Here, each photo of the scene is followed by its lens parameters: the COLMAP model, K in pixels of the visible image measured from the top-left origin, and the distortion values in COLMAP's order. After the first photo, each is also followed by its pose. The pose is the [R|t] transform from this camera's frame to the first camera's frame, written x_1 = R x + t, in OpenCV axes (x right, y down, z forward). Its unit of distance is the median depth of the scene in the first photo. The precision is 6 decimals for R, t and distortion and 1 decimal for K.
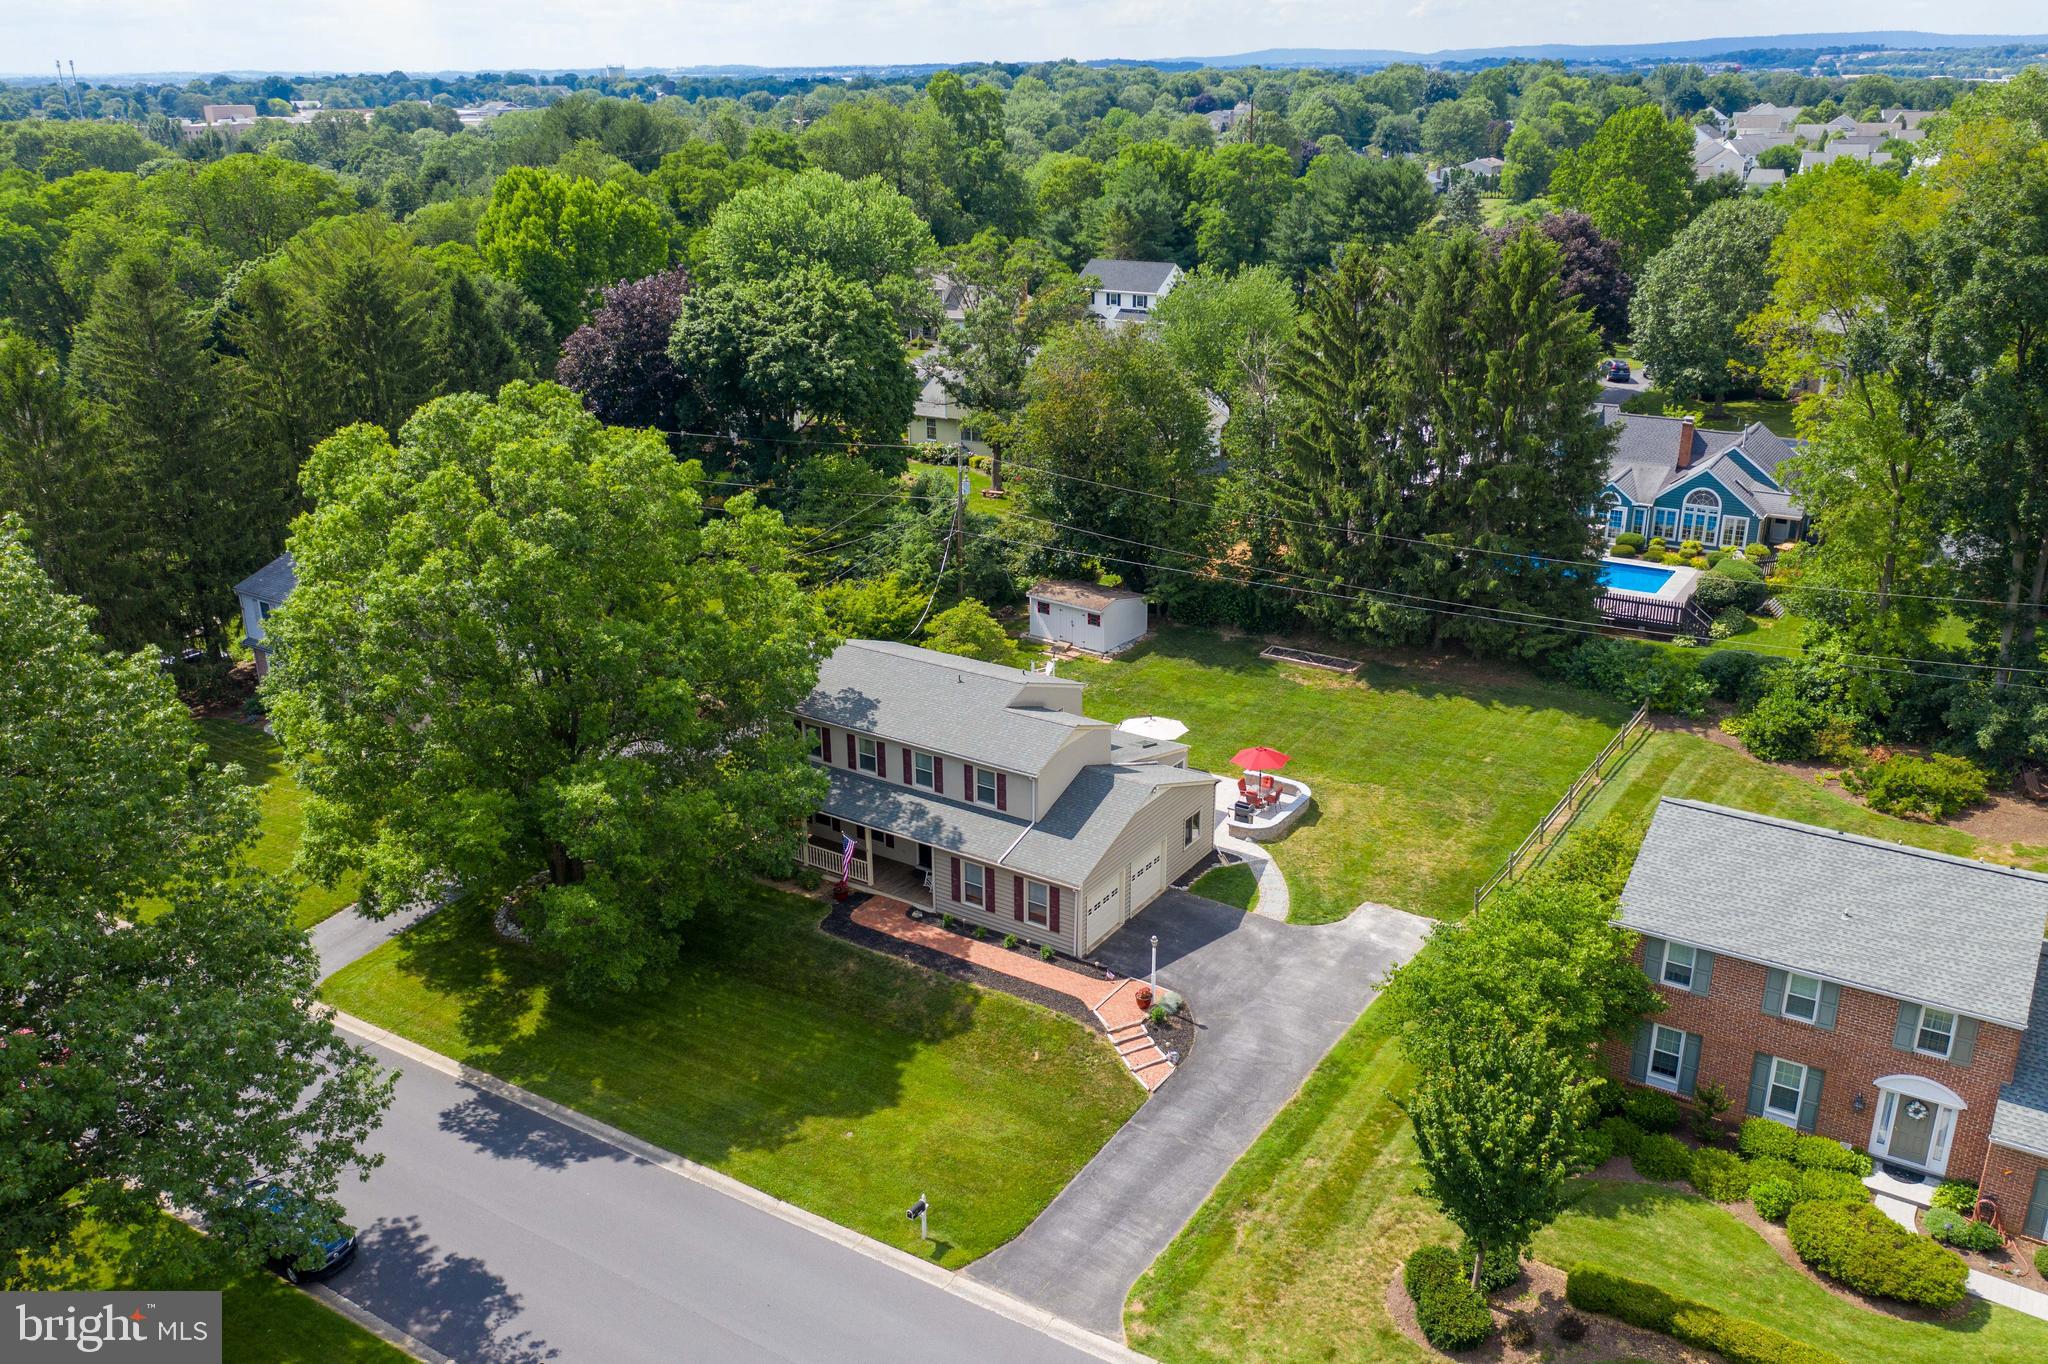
lens RADIAL K [[1630.6, 0, 1024.0], [0, 1630.6, 682.0], [0, 0, 1]] dist [0.004037, 0.002995]
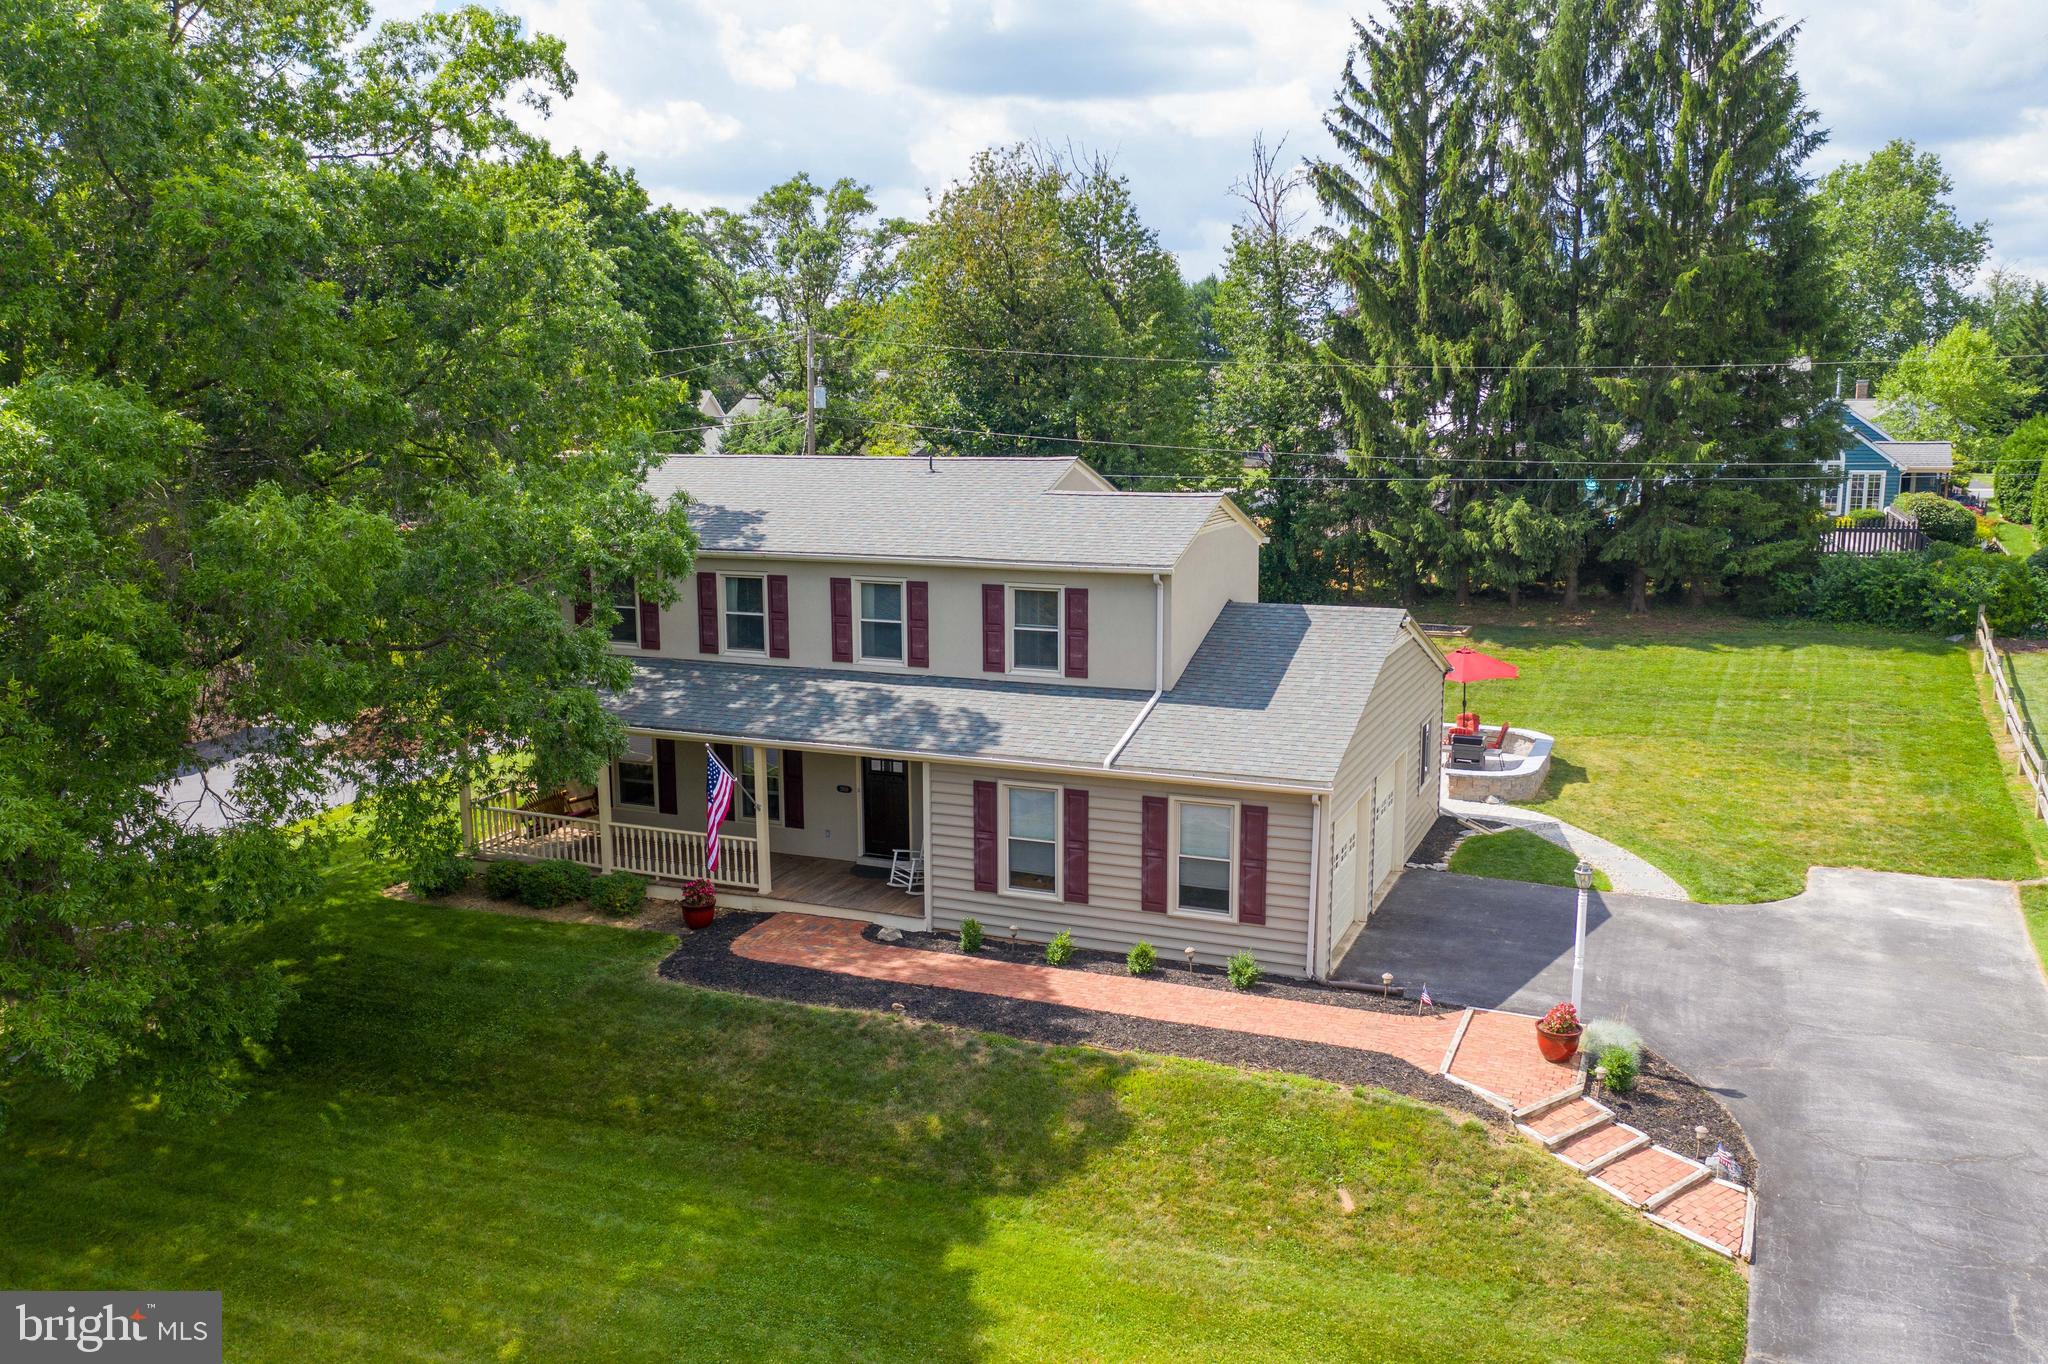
lens RADIAL K [[1630.6, 0, 1024.0], [0, 1630.6, 682.0], [0, 0, 1]] dist [0.004037, 0.002995]
pose [[0.983987, -0.028593, 0.175930, -0.104649], [0.061122, 0.981329, -0.182368, 0.158404], [-0.167431, 0.190201, 0.967363, 0.574584]]
